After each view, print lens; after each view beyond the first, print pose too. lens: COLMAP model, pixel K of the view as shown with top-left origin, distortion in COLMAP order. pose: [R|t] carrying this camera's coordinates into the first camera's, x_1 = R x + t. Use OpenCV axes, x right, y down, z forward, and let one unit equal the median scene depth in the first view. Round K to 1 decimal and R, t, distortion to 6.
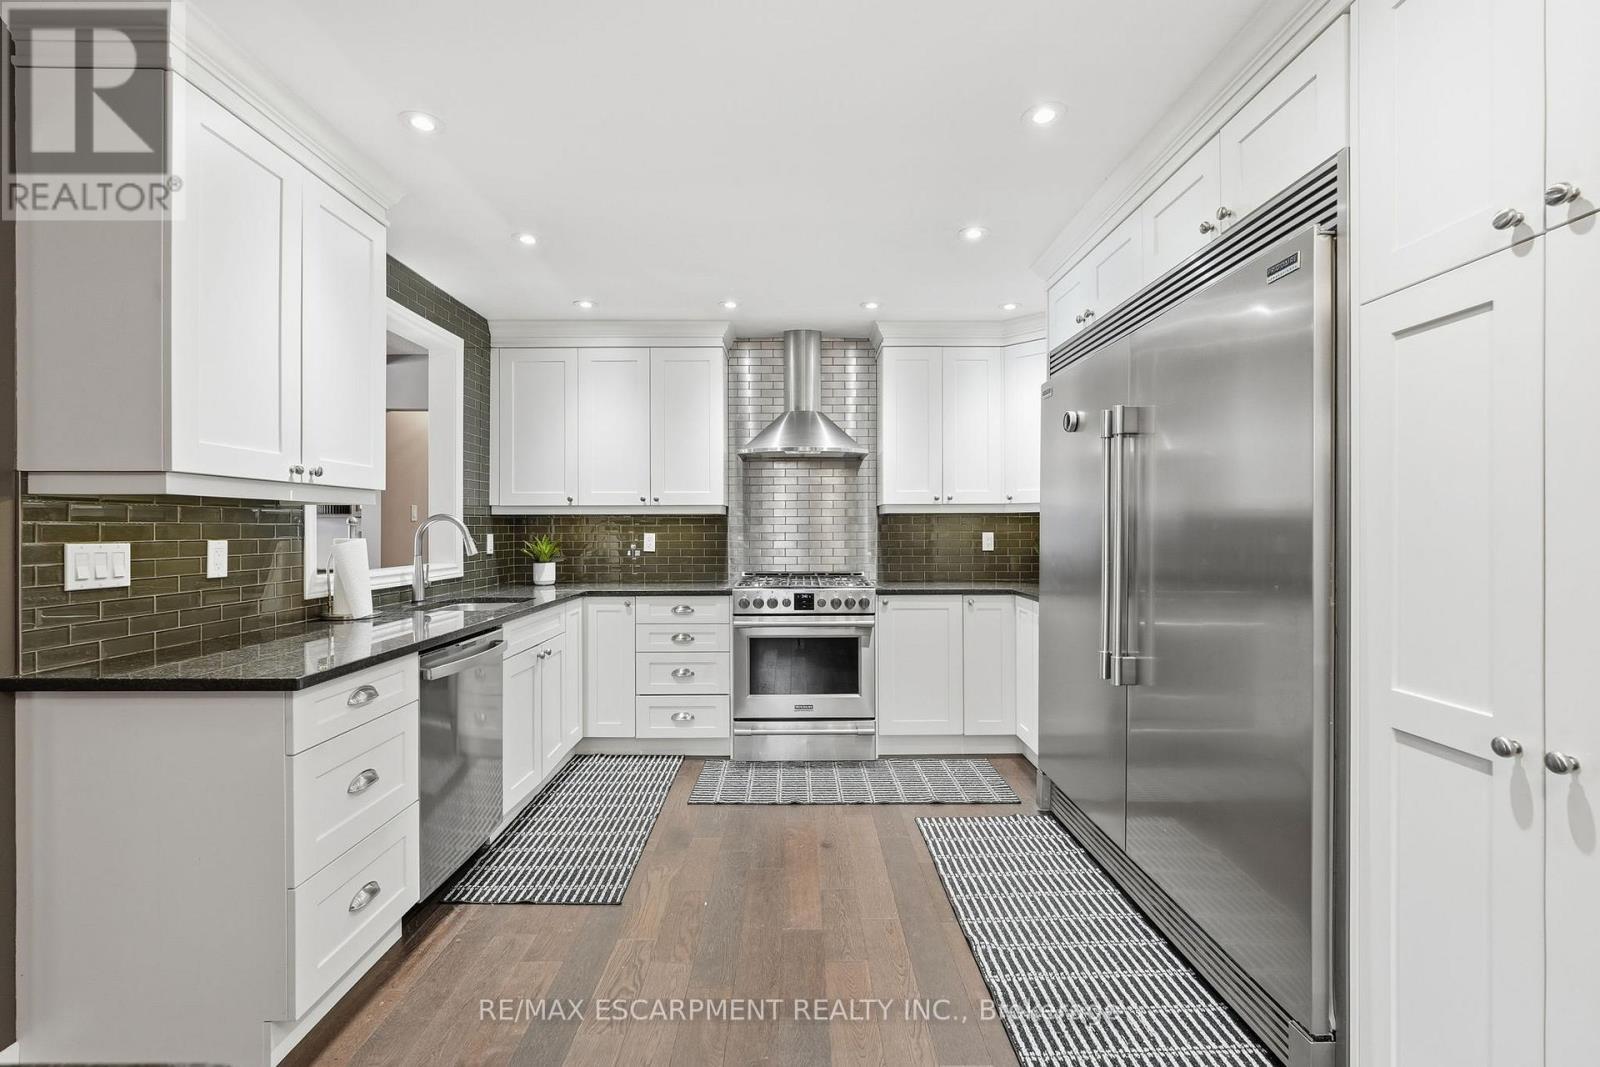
lens RADIAL K [[699.0, 0, 797.2], [0, 699.0, 529.2], [0, 0, 1]] dist [-0.007419, 0.000608]
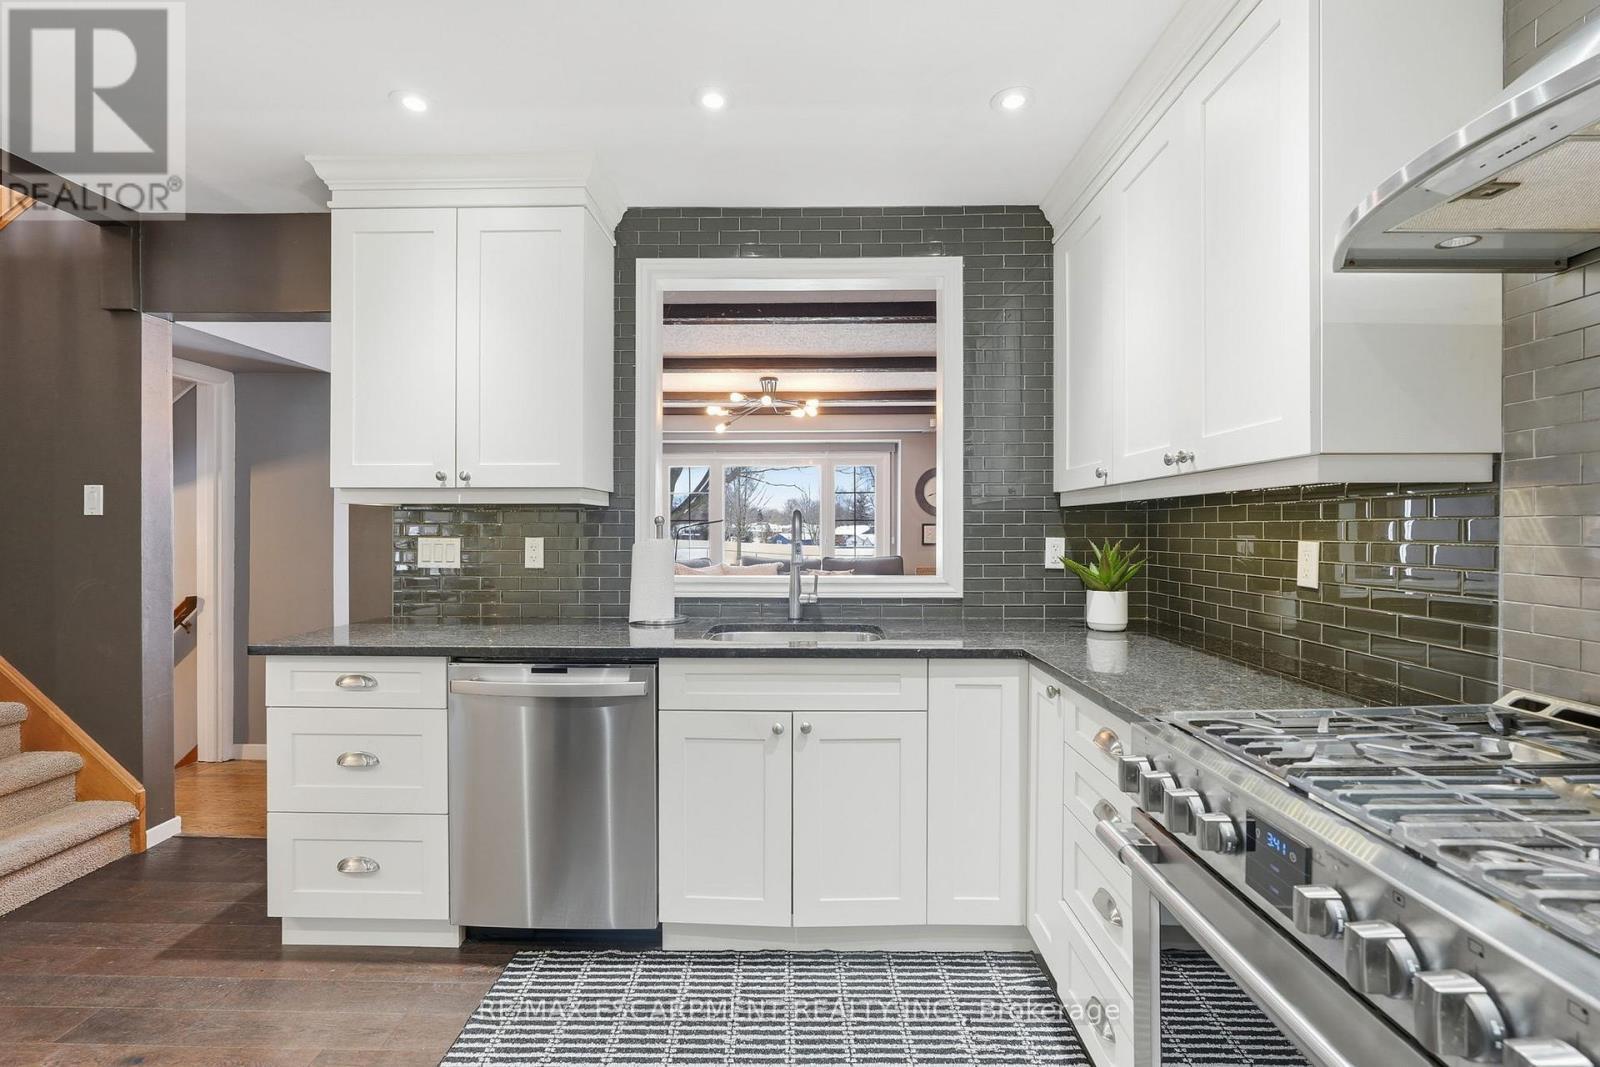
lens RADIAL K [[699.0, 0, 799.0], [0, 699.0, 533.4], [0, 0, 1]] dist [-0.007419, 0.000608]
pose [[-0.023539, 0.007105, -0.999698, 0.309131], [-0.002322, 0.999972, 0.007162, -0.001382], [0.999720, 0.002490, -0.023522, 1.190117]]
